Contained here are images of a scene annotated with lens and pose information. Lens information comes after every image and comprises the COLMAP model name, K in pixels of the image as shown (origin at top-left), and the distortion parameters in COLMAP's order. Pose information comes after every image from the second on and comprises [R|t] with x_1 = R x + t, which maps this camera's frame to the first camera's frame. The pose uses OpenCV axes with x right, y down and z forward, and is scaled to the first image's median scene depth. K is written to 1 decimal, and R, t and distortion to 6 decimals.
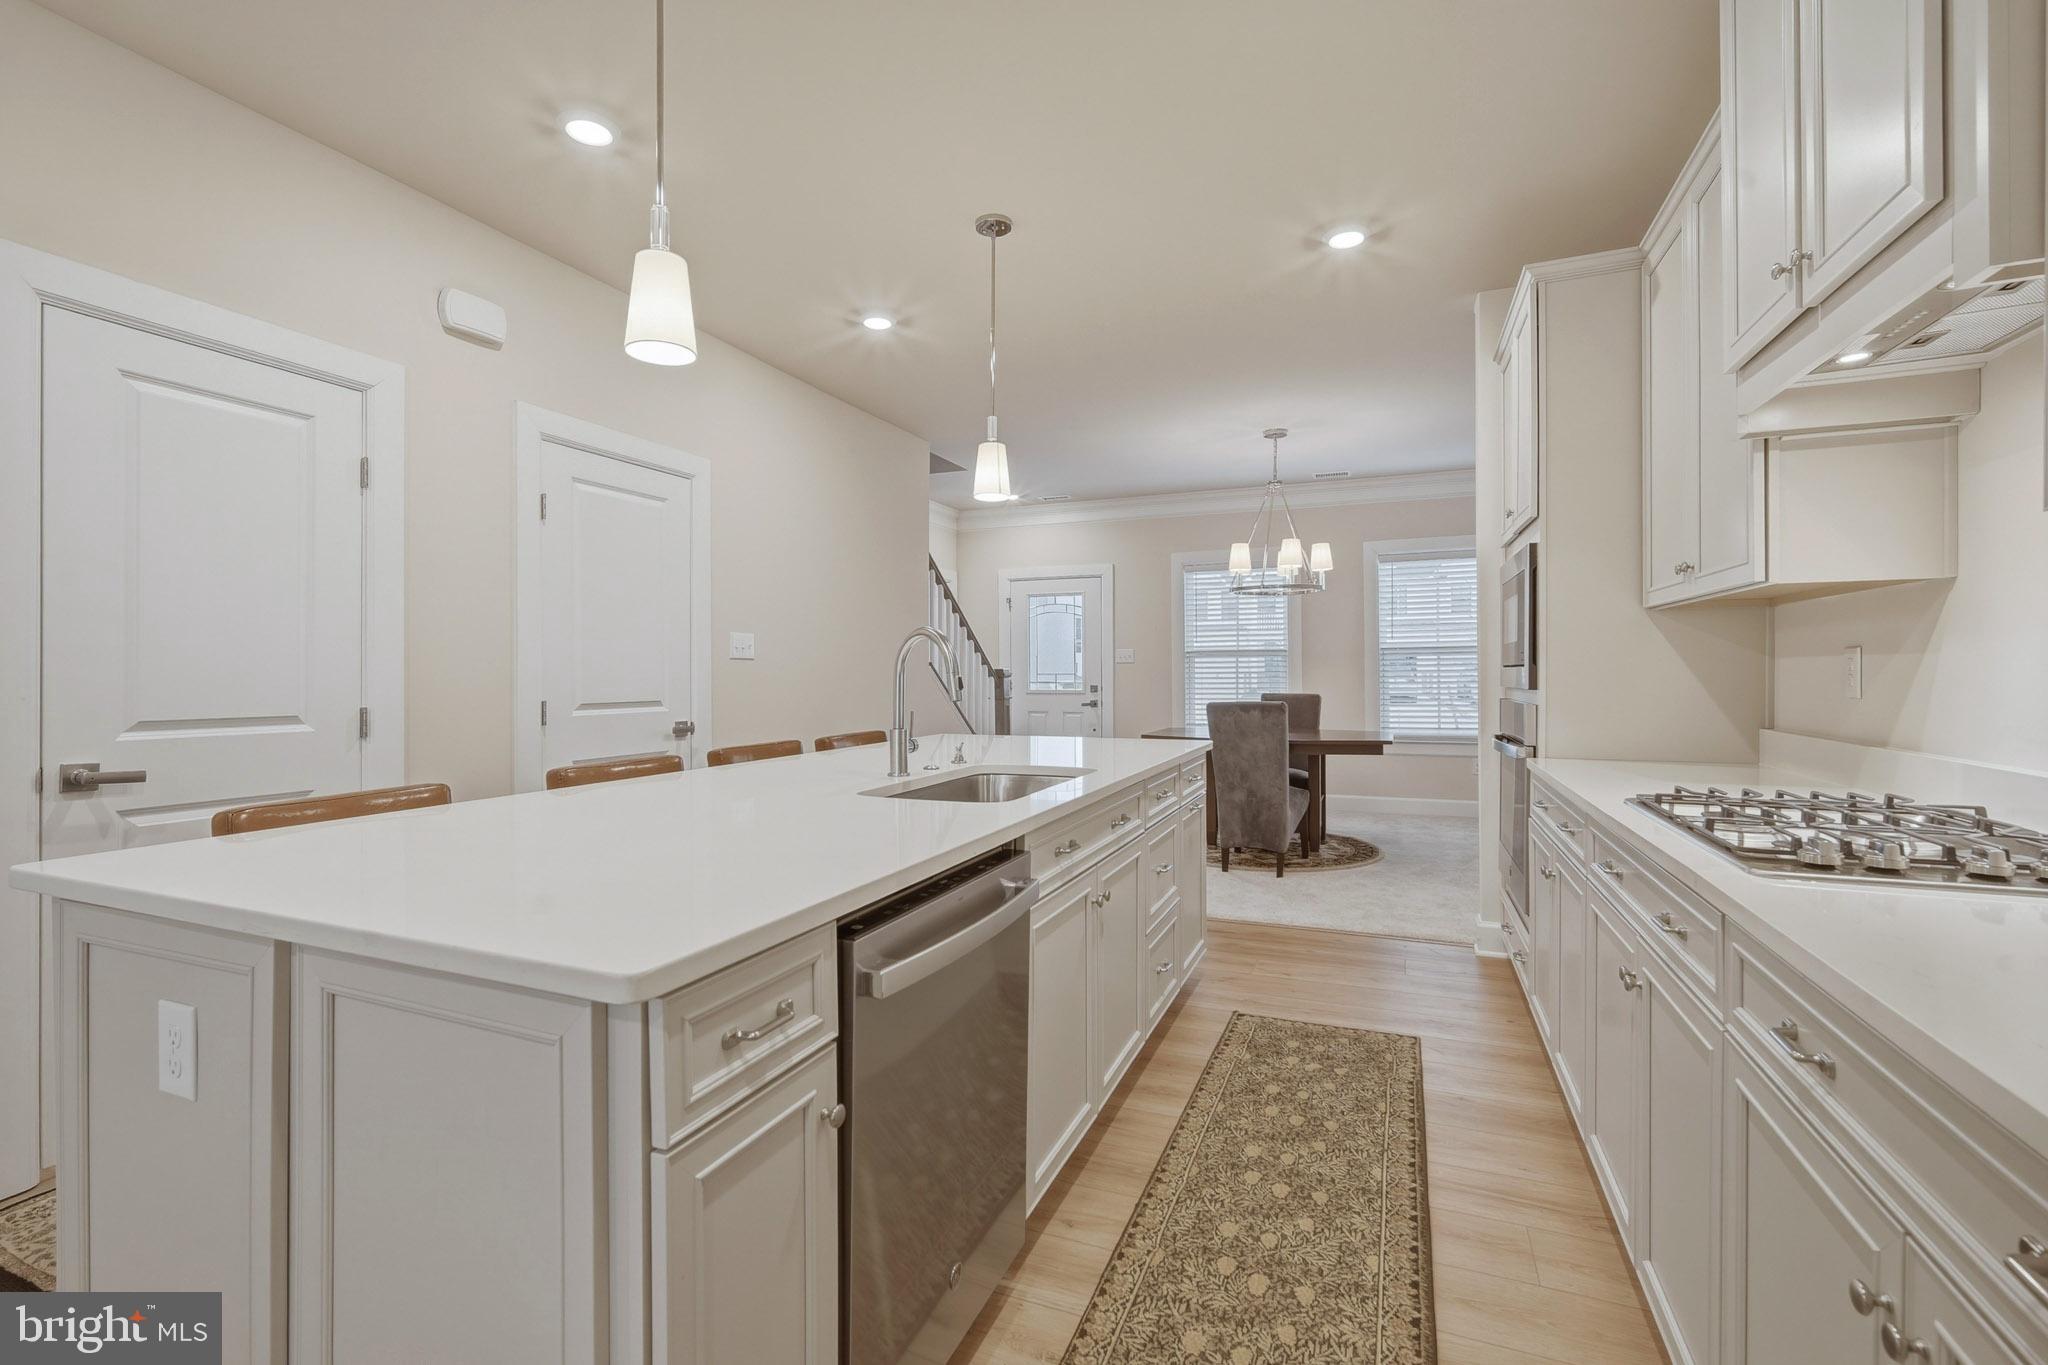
lens RADIAL K [[898.3, 0, 1028.7], [0, 898.3, 671.6], [0, 0, 1]] dist [-0.000514, 0.000107]
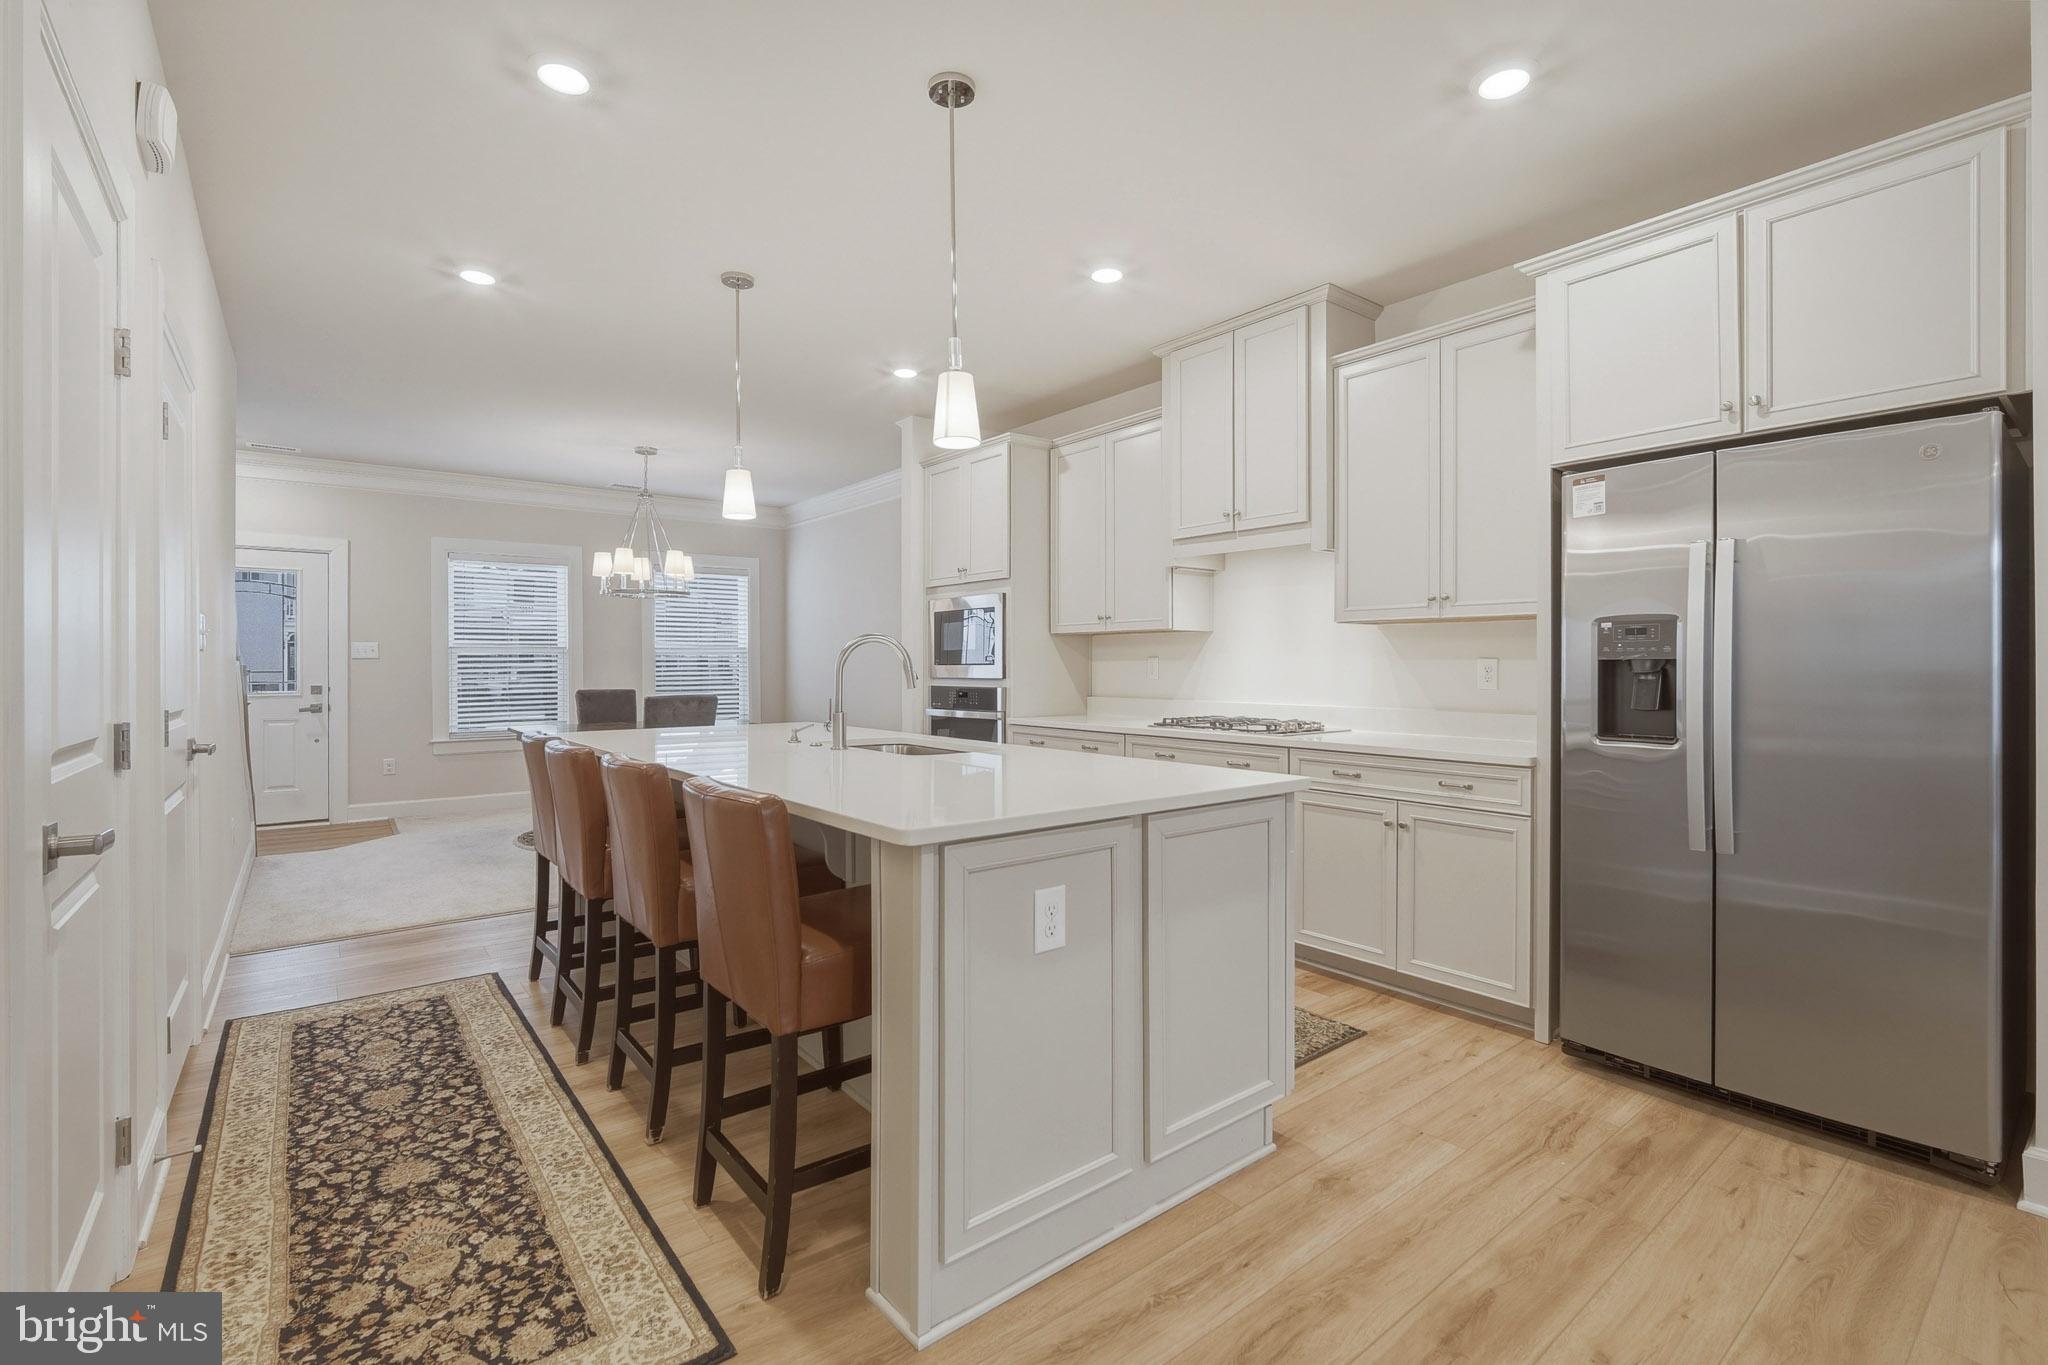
lens RADIAL K [[898.3, 0, 1028.7], [0, 898.3, 671.6], [0, 0, 1]] dist [-0.000514, 0.000107]
pose [[0.488041, -0.003041, 0.872815, -0.877139], [0.000828, 0.999995, 0.003022, 0.001554], [-0.872820, -0.000752, 0.488041, 0.115753]]
